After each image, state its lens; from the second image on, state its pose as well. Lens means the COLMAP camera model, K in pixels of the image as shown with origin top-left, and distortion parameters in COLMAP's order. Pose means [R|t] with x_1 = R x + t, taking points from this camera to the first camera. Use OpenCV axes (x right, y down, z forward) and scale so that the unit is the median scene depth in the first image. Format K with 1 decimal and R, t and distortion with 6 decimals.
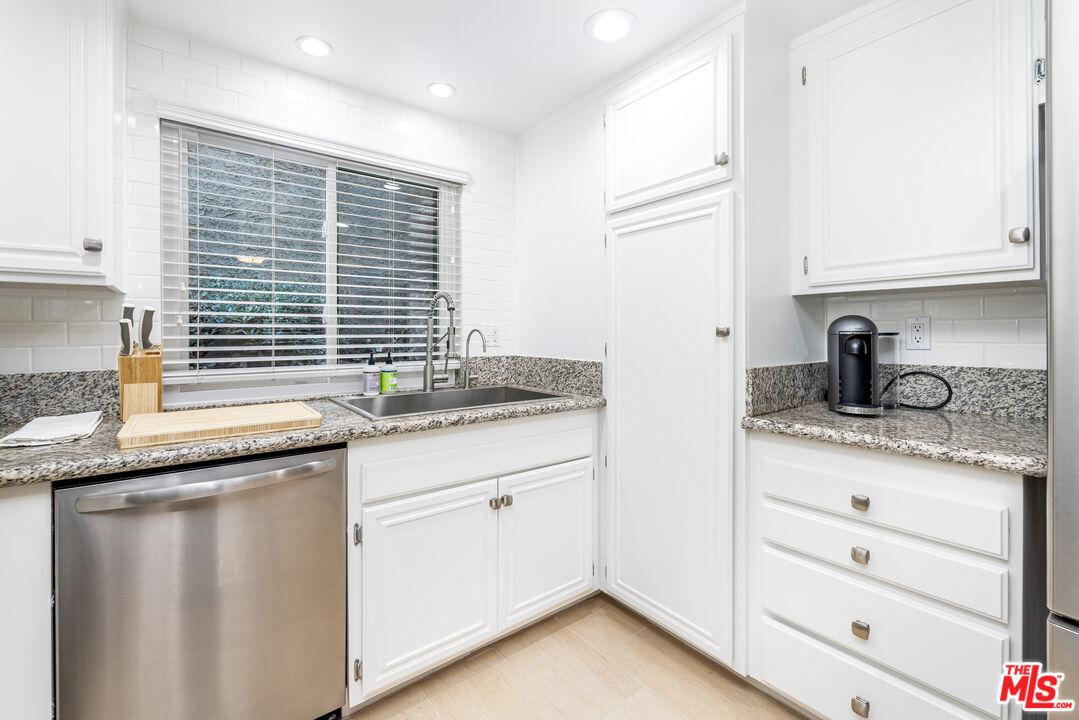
lens RADIAL K [[458.6, 0, 533.8], [0, 458.6, 332.0], [0, 0, 1]] dist [-0.003017, -0.000180]
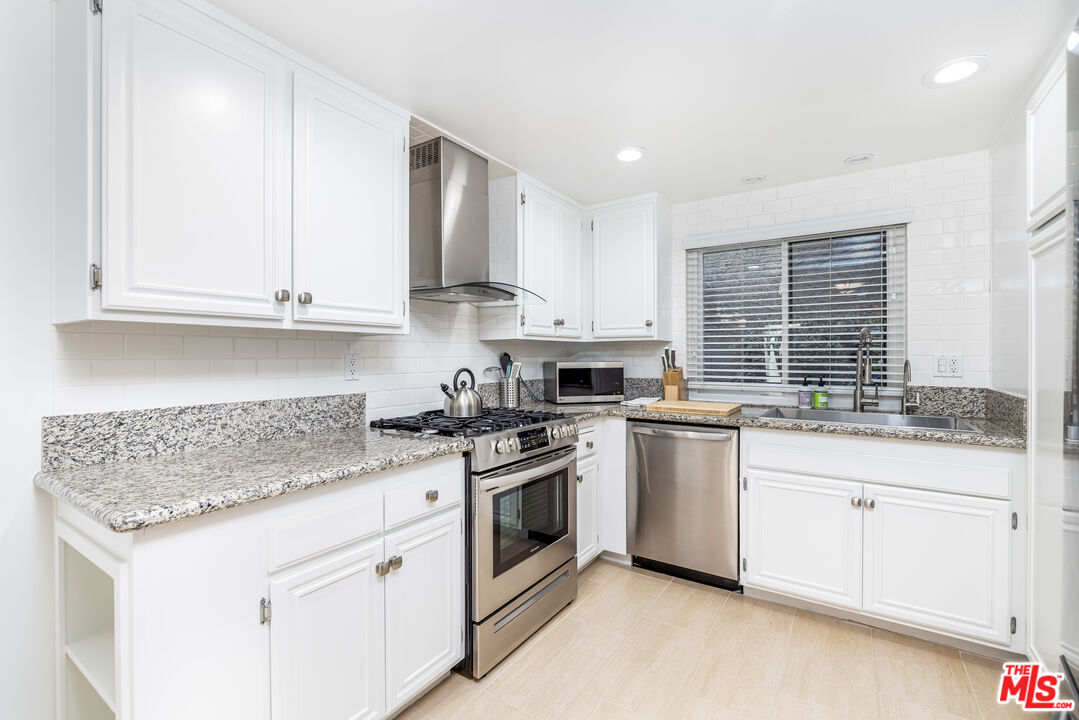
lens RADIAL K [[465.5, 0, 546.5], [0, 465.5, 357.0], [0, 0, 1]] dist [-0.009010, 0.000790]
pose [[0.338984, 0.006716, -0.940768, 0.712372], [0.000034, 0.999974, 0.007151, -0.024192], [0.940792, -0.002456, 0.338975, -0.188355]]
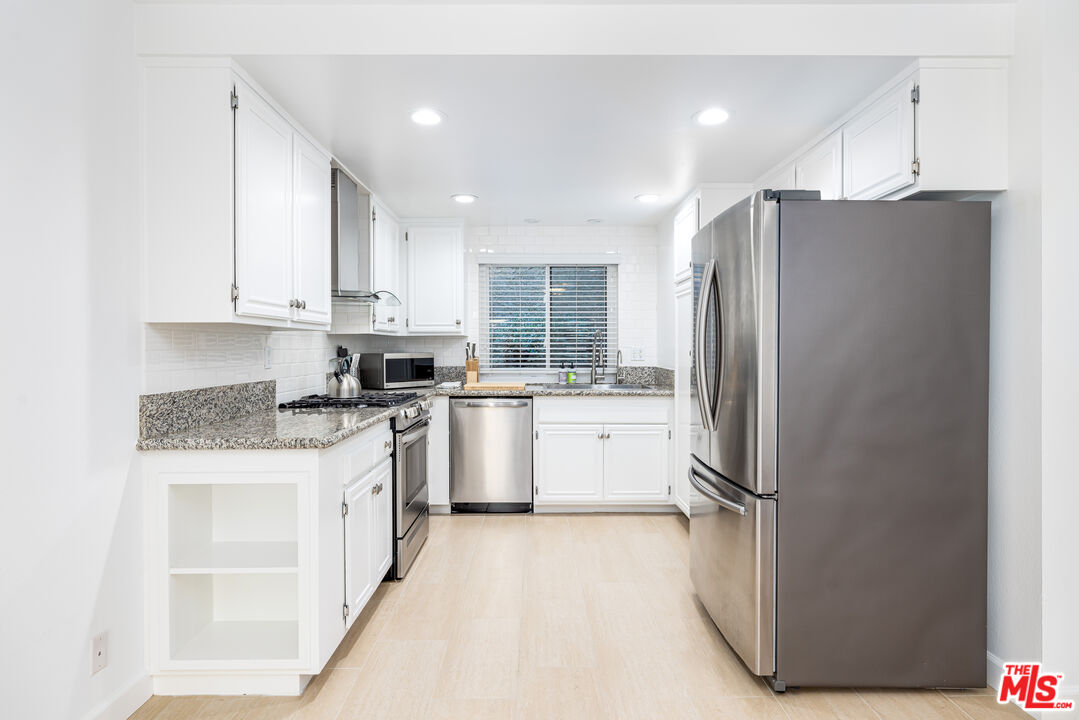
lens RADIAL K [[552.4, 0, 538.7], [0, 552.4, 355.0], [0, 0, 1]] dist [-0.000666, -0.000060]
pose [[0.804826, 0.011116, -0.593407, 1.020620], [-0.001808, 0.999866, 0.016276, -0.025170], [0.593508, -0.012027, 0.804738, -1.015233]]
